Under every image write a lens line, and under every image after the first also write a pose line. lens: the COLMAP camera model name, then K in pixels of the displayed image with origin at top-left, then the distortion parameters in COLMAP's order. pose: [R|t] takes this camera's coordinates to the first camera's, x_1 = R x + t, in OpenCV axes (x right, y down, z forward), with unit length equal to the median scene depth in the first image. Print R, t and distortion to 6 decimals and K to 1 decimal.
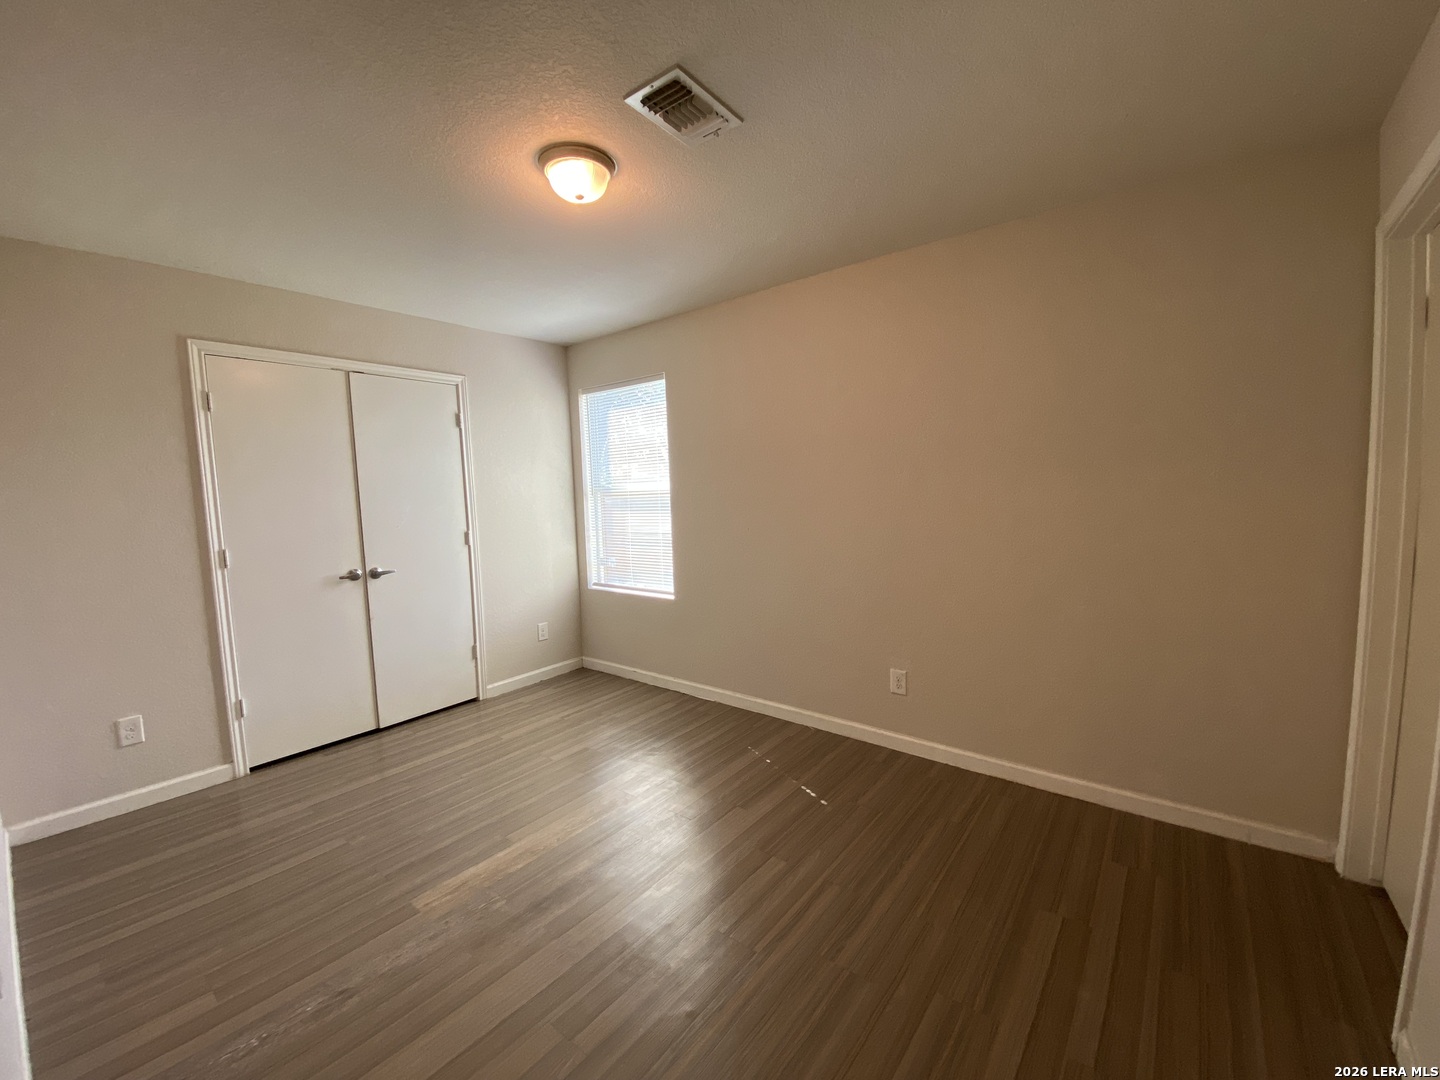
lens RADIAL K [[583.5, 0, 720.0], [0, 583.5, 540.0], [0, 0, 1]] dist [0.016226, -0.020556]
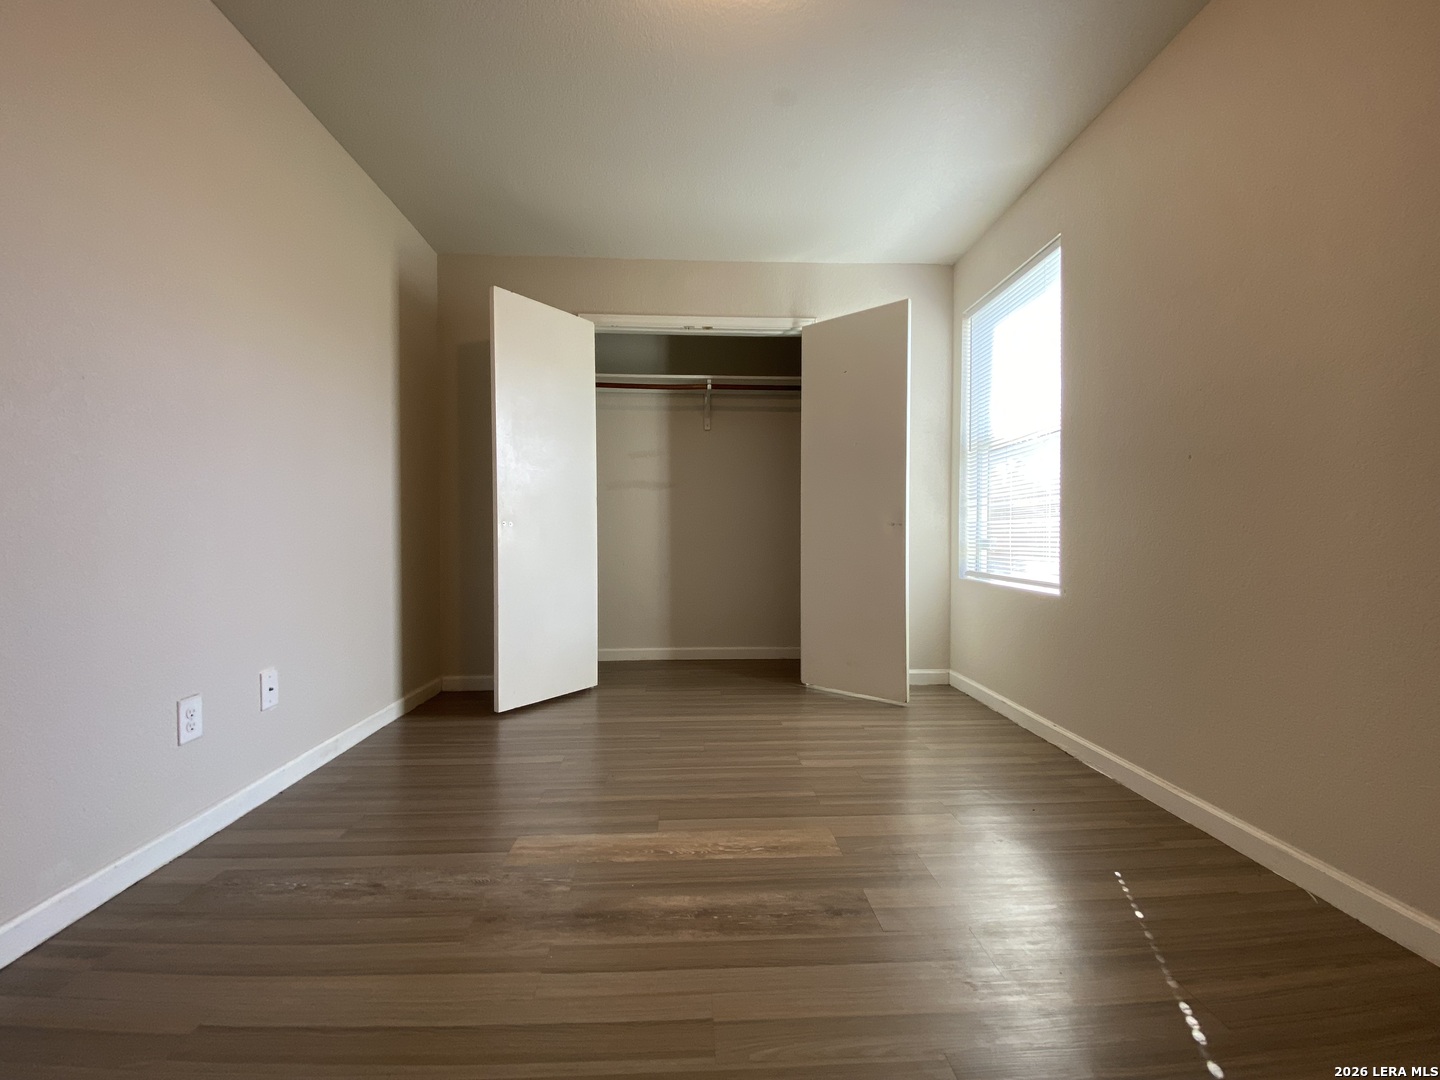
lens RADIAL K [[583.5, 0, 720.0], [0, 583.5, 540.0], [0, 0, 1]] dist [0.016226, -0.020556]
pose [[0.661668, 0.044149, -0.748496, 0.150847], [-0.092527, 0.995443, -0.023079, 0.093589], [0.744066, 0.084527, 0.662738, 0.320959]]
